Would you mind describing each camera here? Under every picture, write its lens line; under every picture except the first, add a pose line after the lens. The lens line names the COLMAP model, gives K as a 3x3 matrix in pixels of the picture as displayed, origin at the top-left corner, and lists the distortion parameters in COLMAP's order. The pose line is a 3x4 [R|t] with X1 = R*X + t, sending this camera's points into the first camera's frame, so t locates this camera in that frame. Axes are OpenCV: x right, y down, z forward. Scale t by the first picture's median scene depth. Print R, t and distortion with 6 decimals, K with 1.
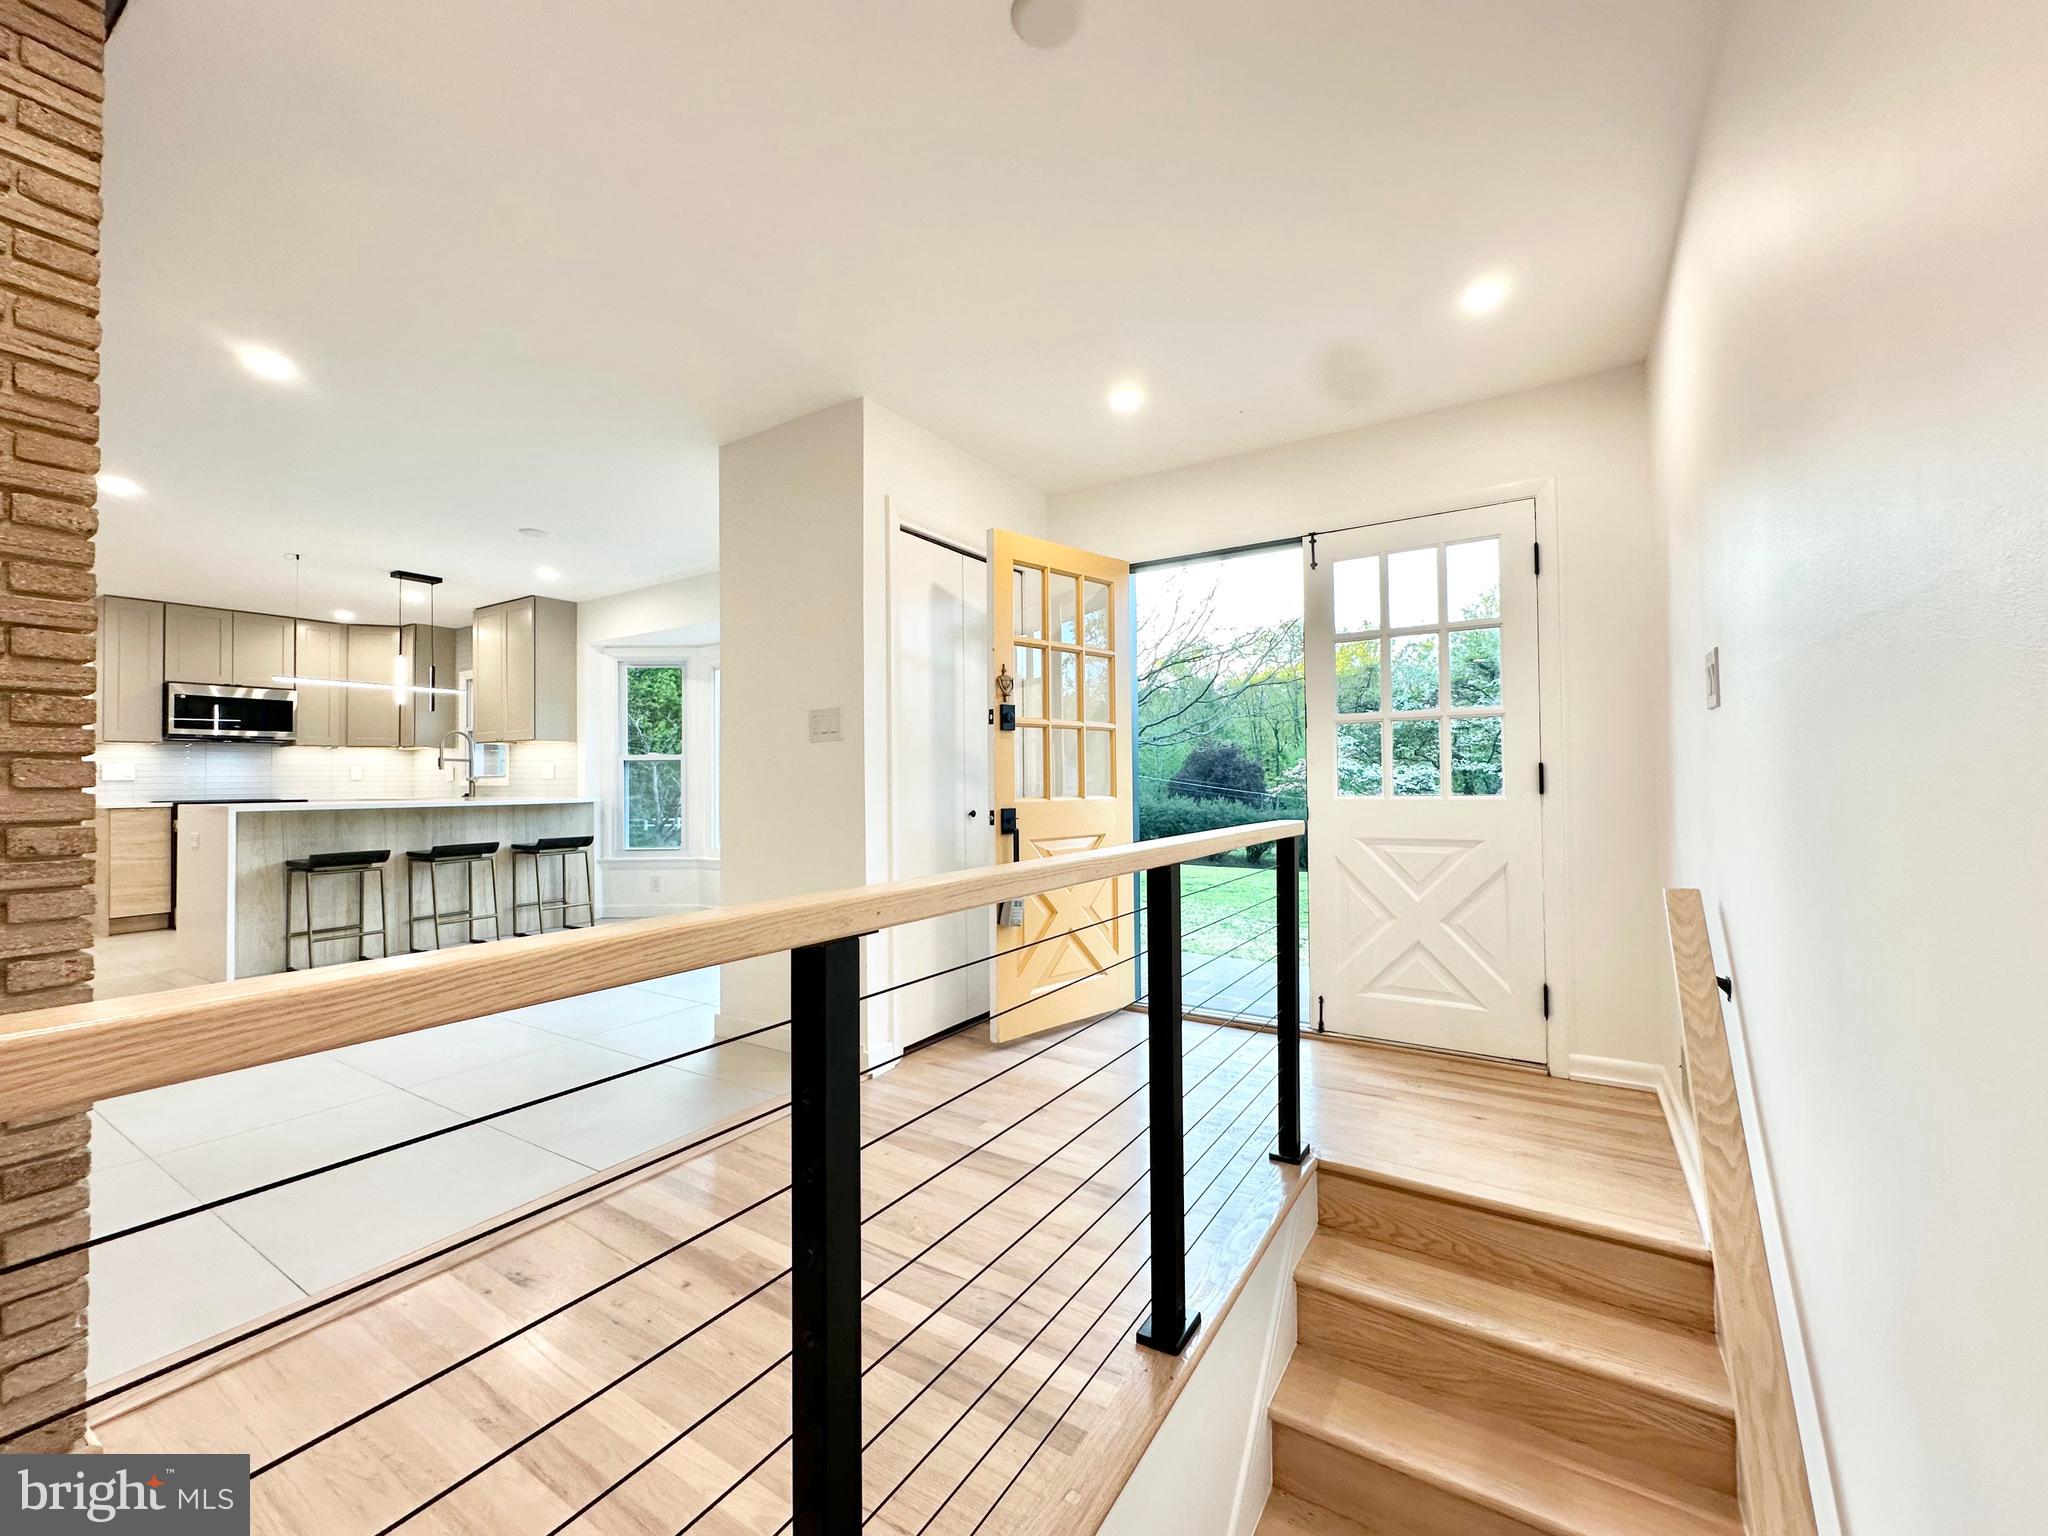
lens RADIAL K [[818.5, 0, 1027.3], [0, 818.5, 774.7], [0, 0, 1]] dist [-0.003698, 0.001002]
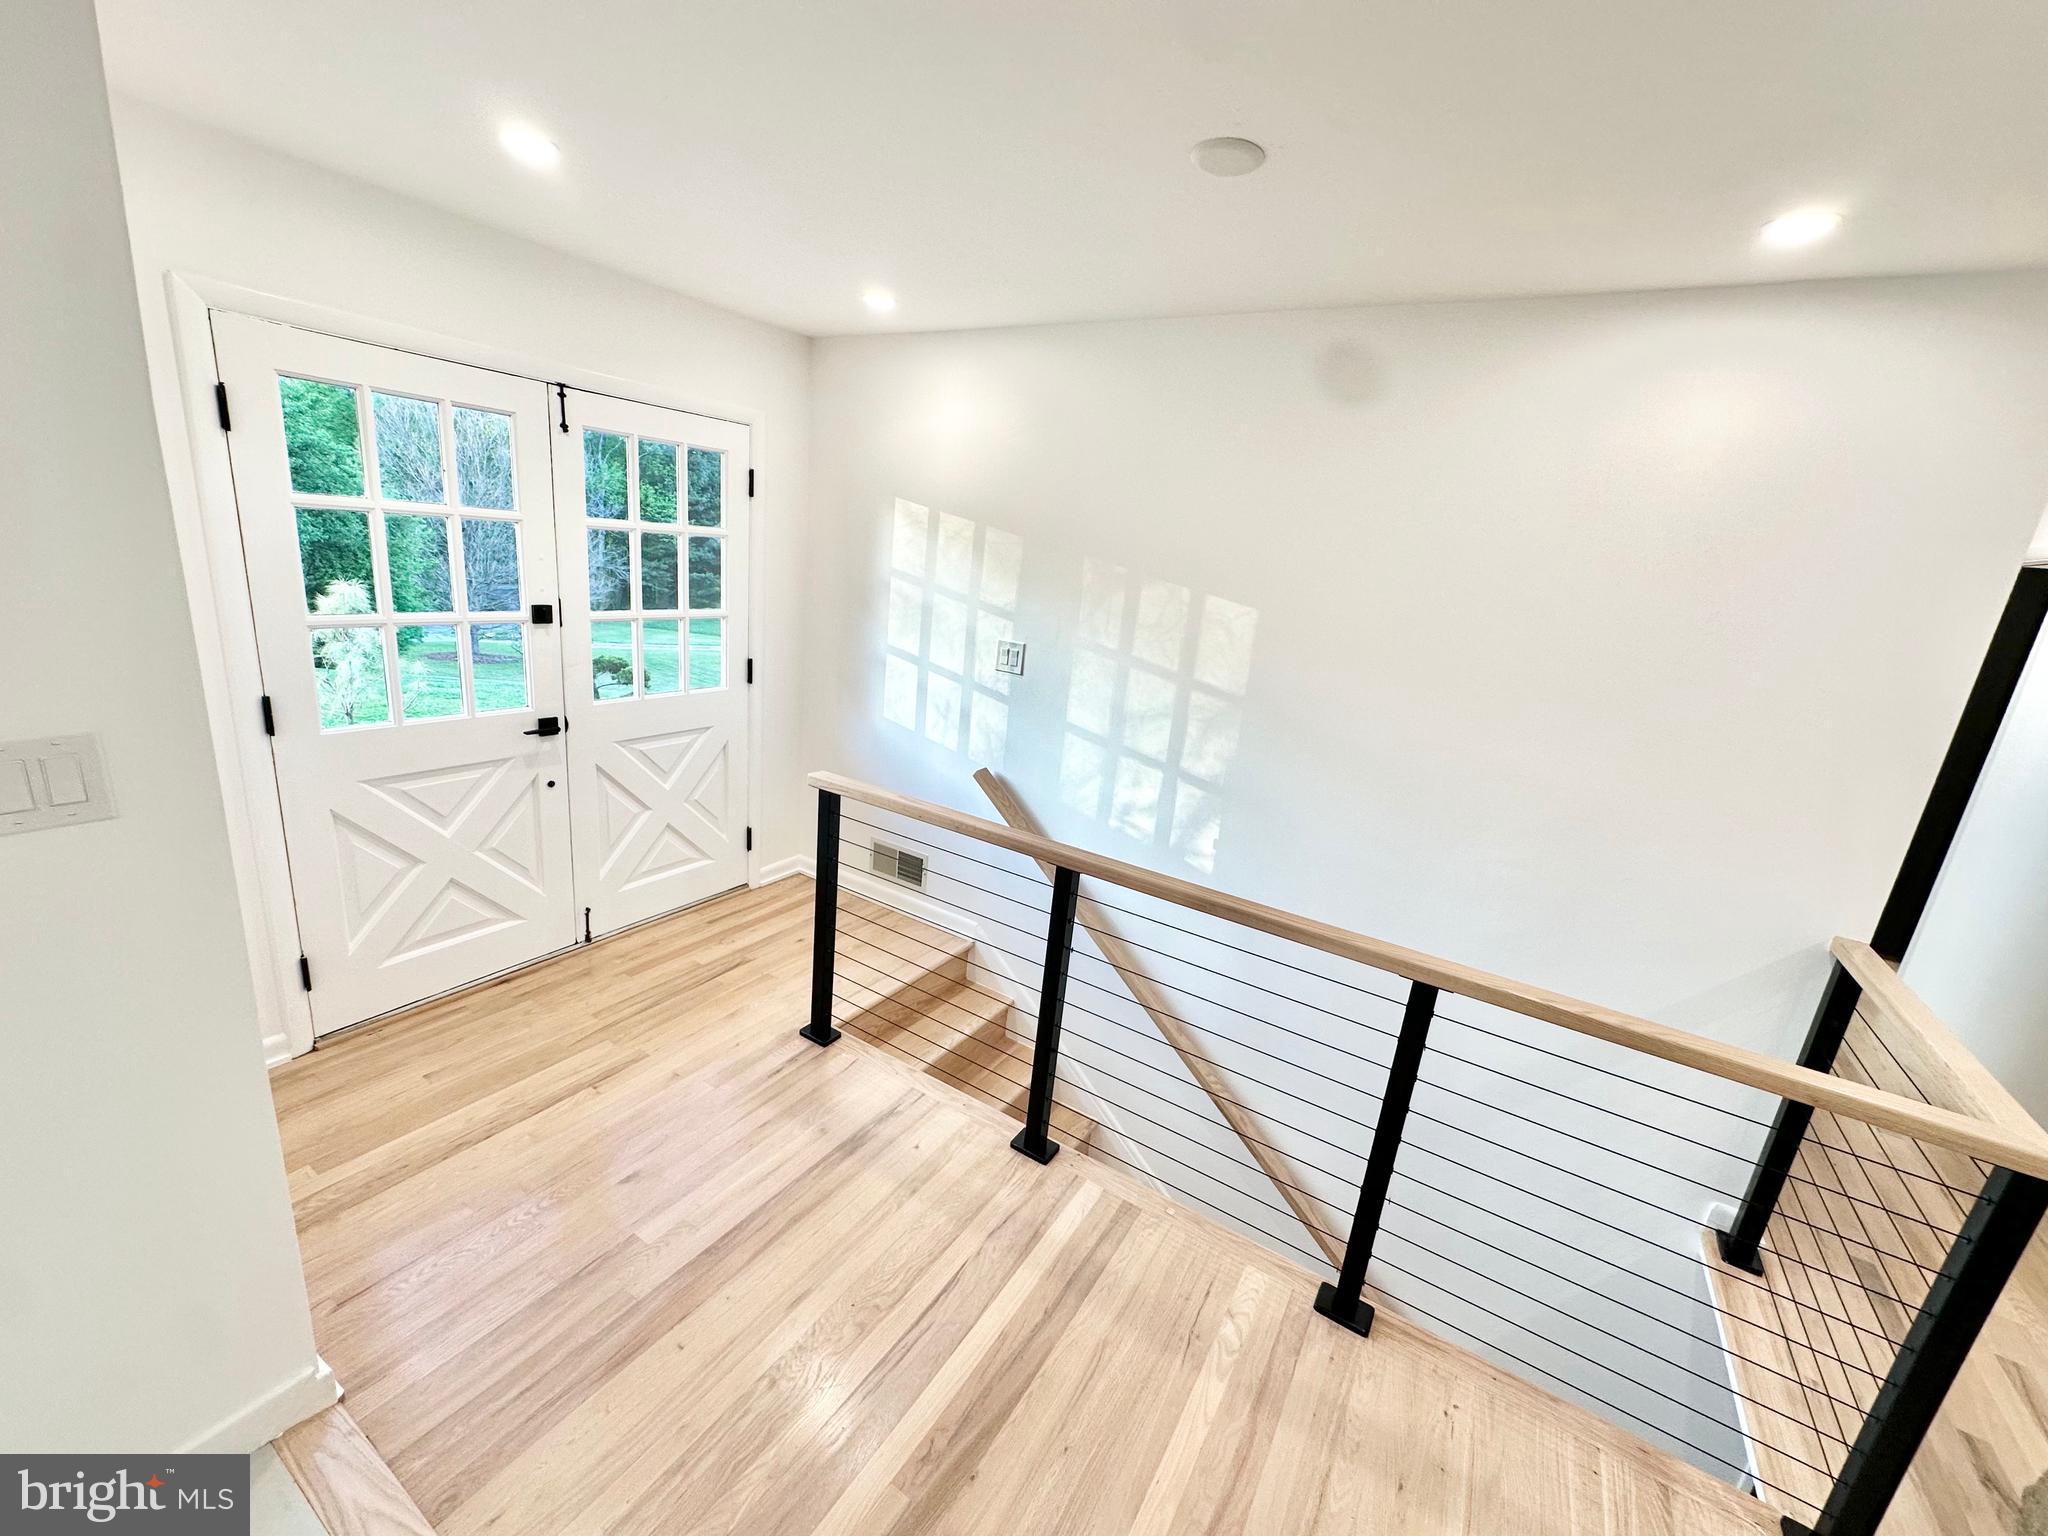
lens RADIAL K [[818.5, 0, 1020.4], [0, 818.5, 764.9], [0, 0, 1]] dist [-0.003698, 0.001002]
pose [[-0.009436, -0.254035, 0.967149, -0.577070], [-0.111863, 0.961389, 0.251431, -0.204954], [-0.993679, -0.105815, -0.037488, 0.591328]]
